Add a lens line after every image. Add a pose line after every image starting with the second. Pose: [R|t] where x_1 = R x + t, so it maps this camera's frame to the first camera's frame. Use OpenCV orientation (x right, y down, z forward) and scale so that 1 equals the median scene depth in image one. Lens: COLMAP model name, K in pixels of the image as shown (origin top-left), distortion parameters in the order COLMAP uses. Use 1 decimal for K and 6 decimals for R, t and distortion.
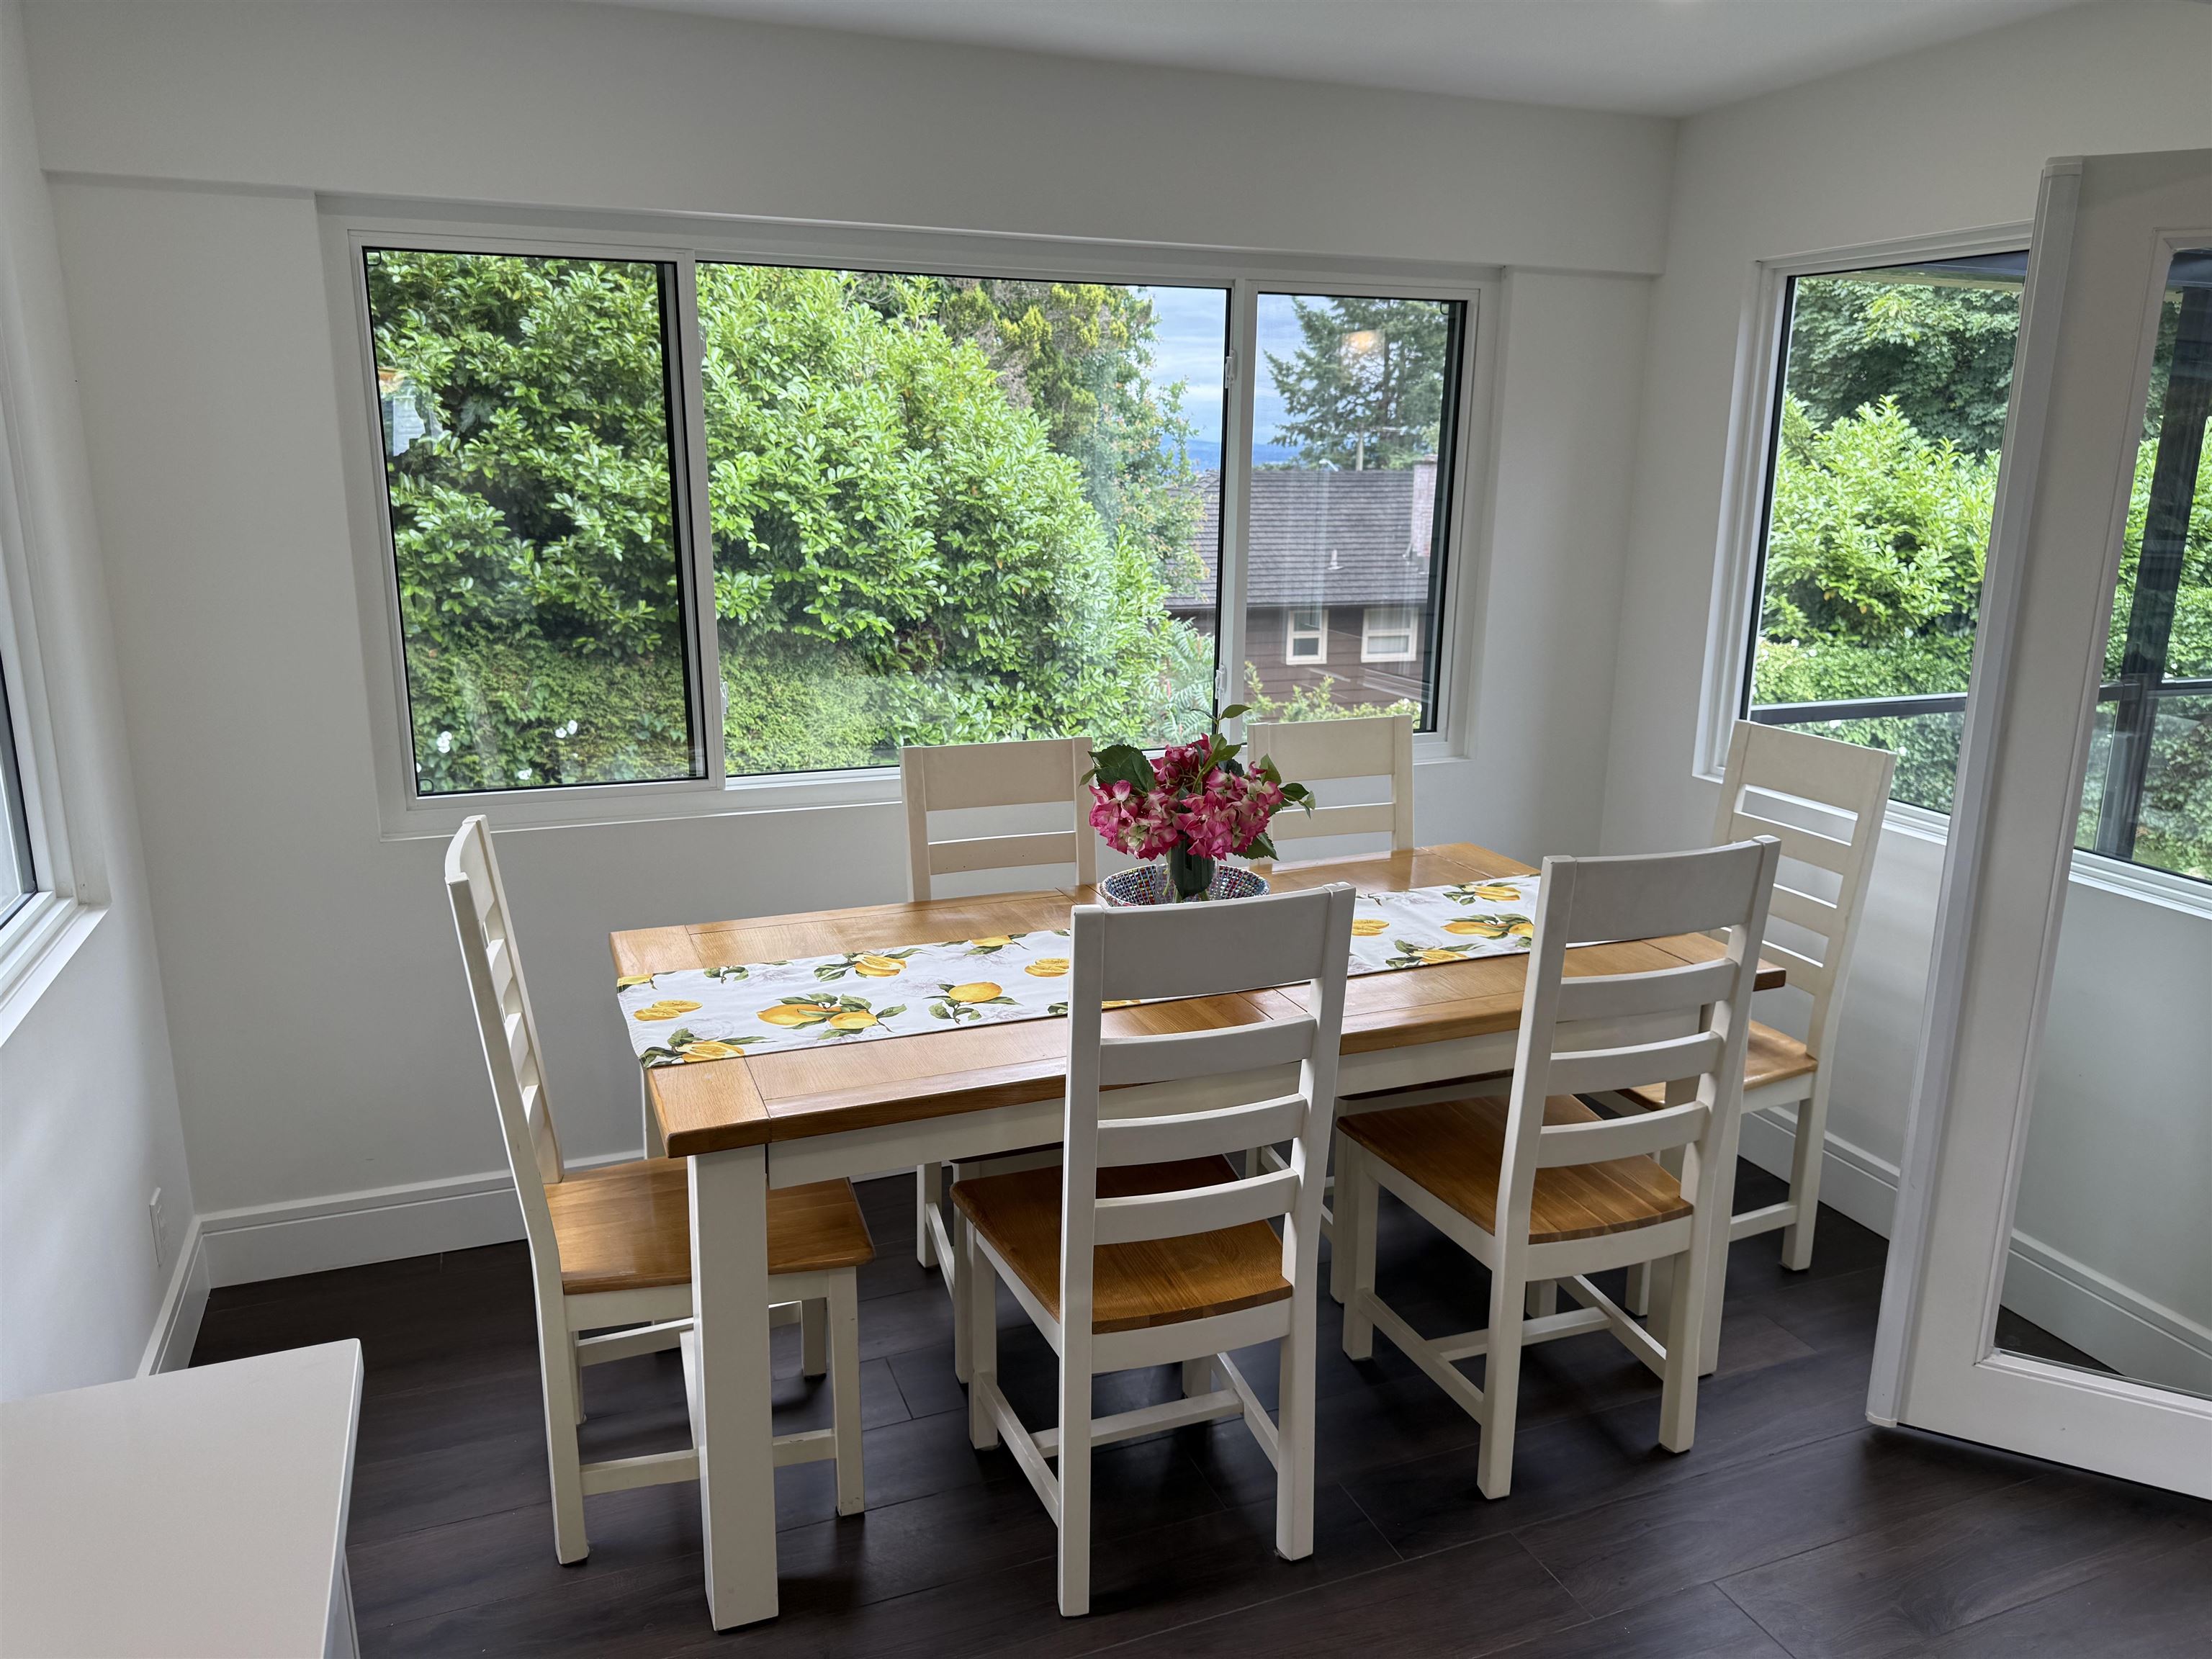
lens RADIAL K [[1557.6, 0, 1108.9], [0, 1557.6, 838.8], [0, 0, 1]] dist [0.095191, -0.132583]
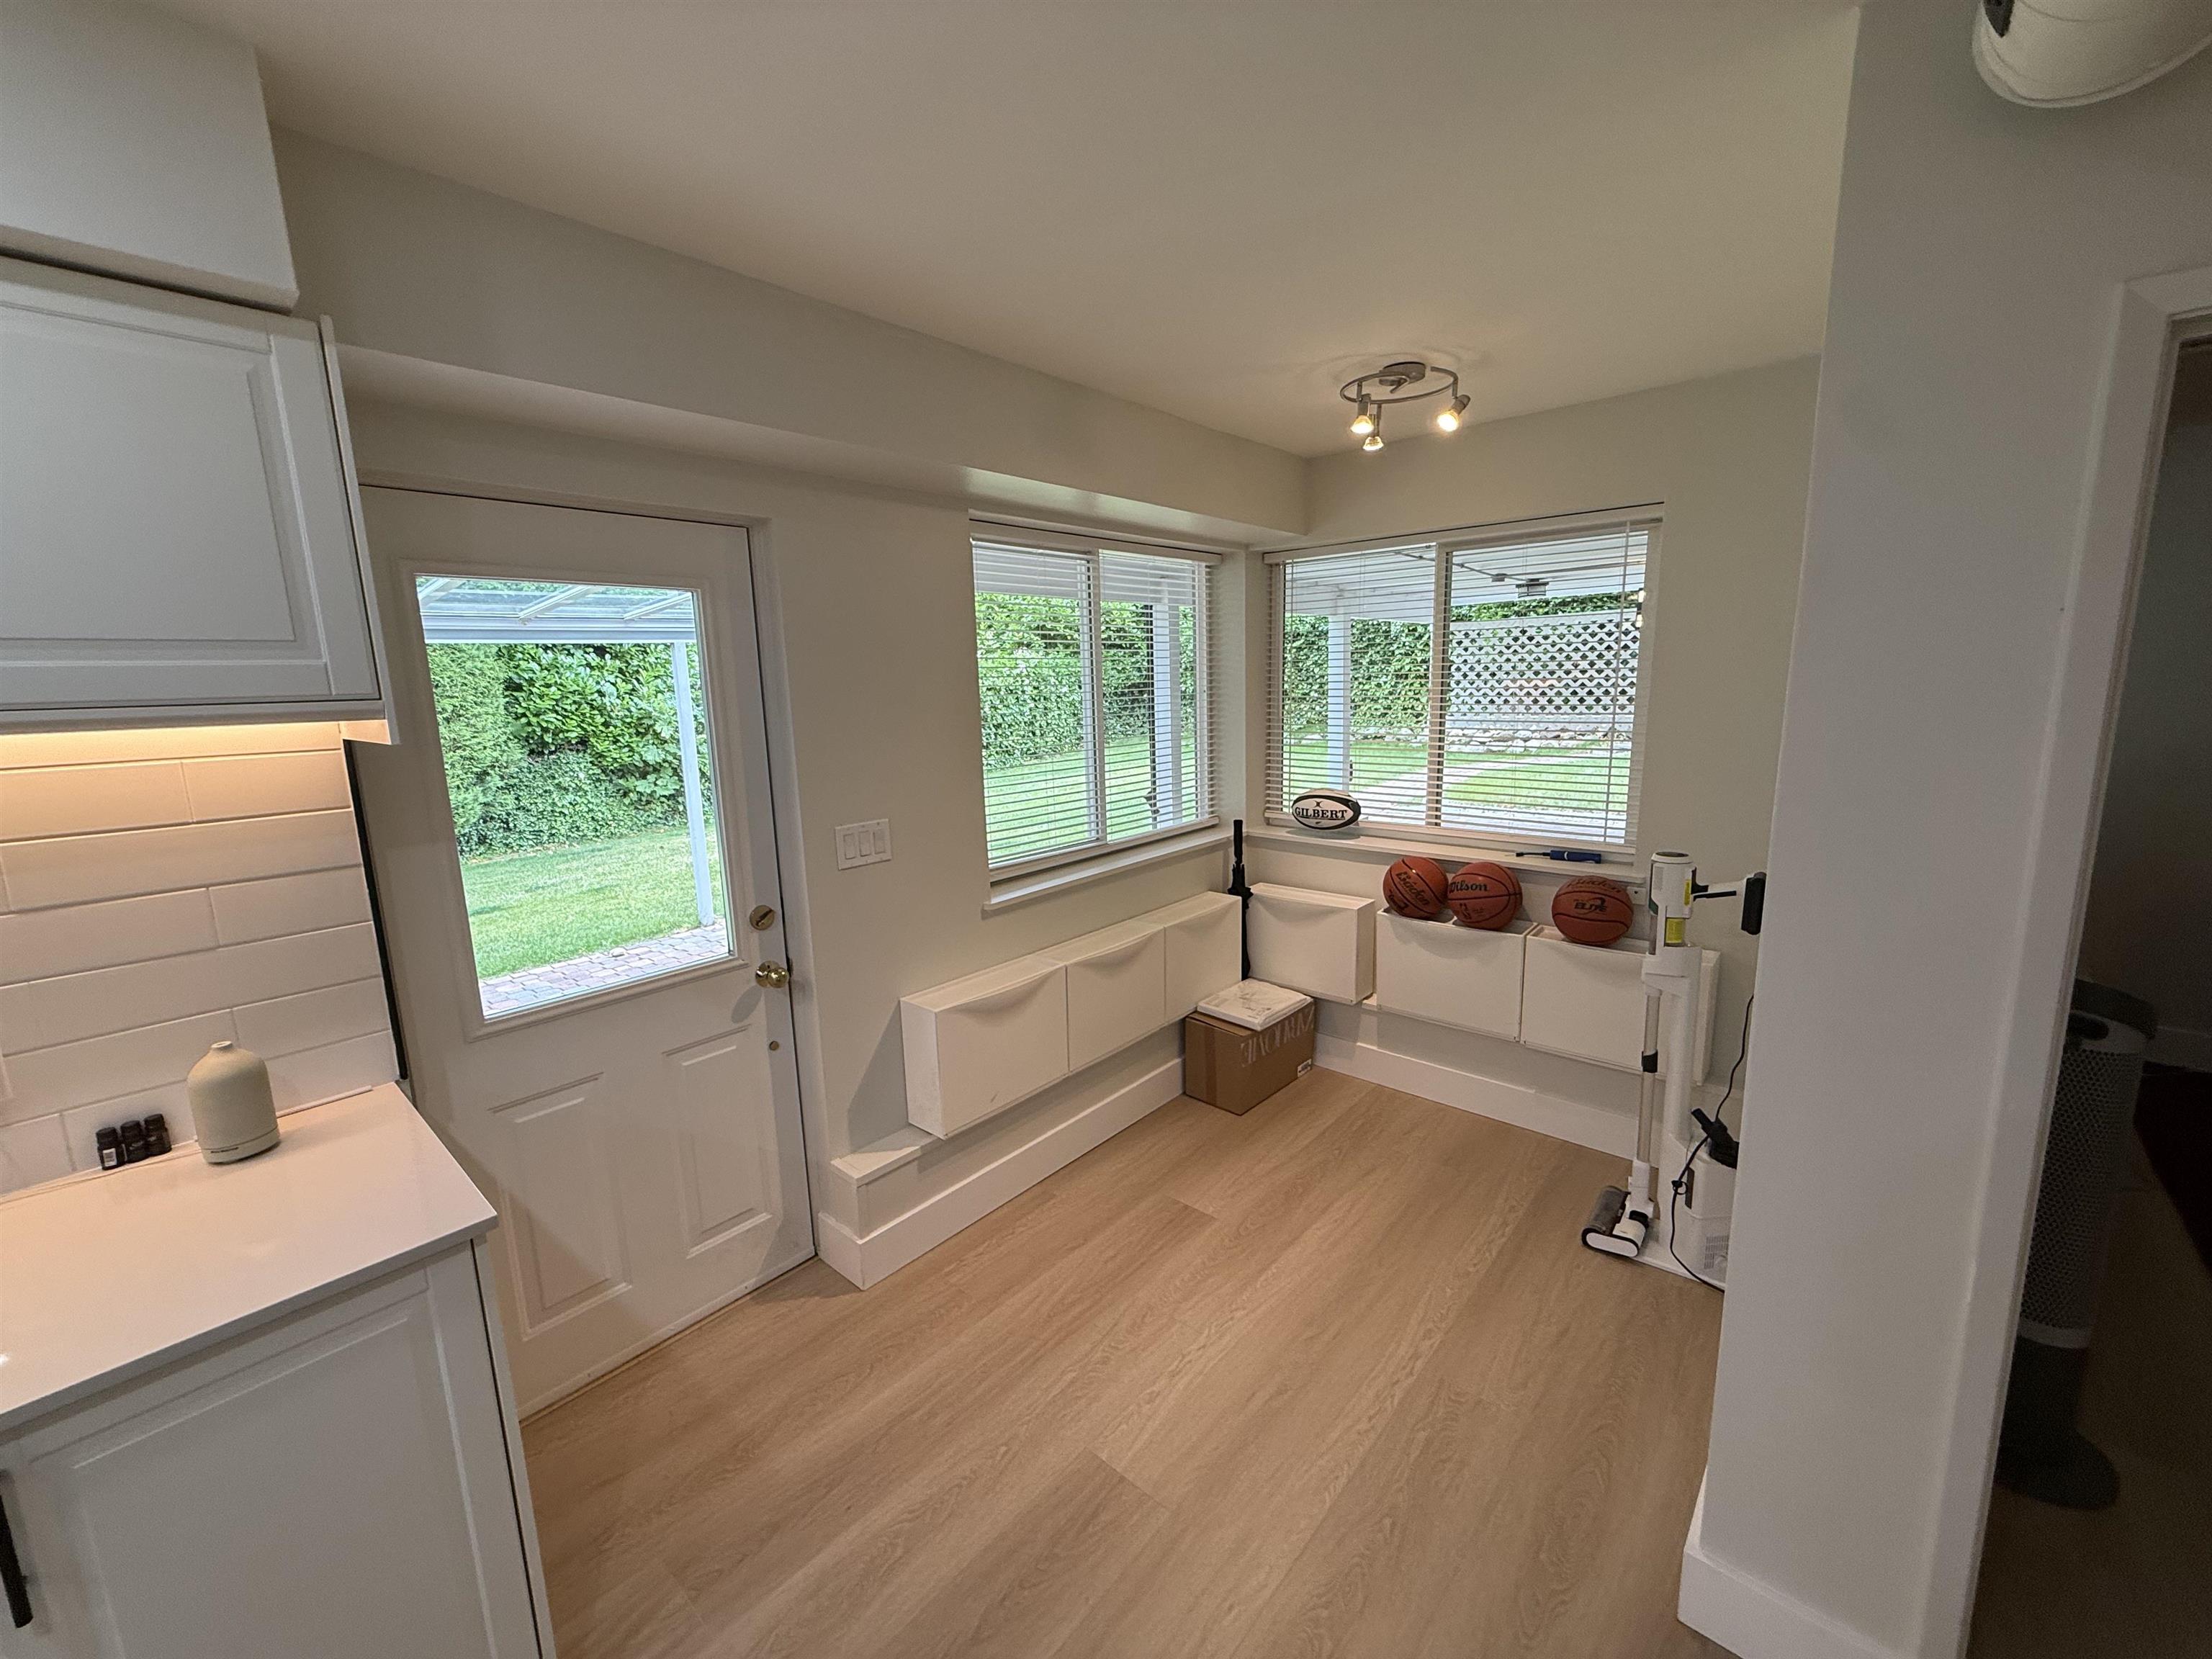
lens RADIAL K [[879.0, 0, 1101.1], [0, 879.0, 828.1], [0, 0, 1]] dist [0.000624, -0.000727]
pose [[0.890438, -0.110986, 0.441364, -0.028786], [0.147130, 0.987932, -0.048404, 0.241642], [-0.430666, 0.108039, 0.896022, -0.028191]]
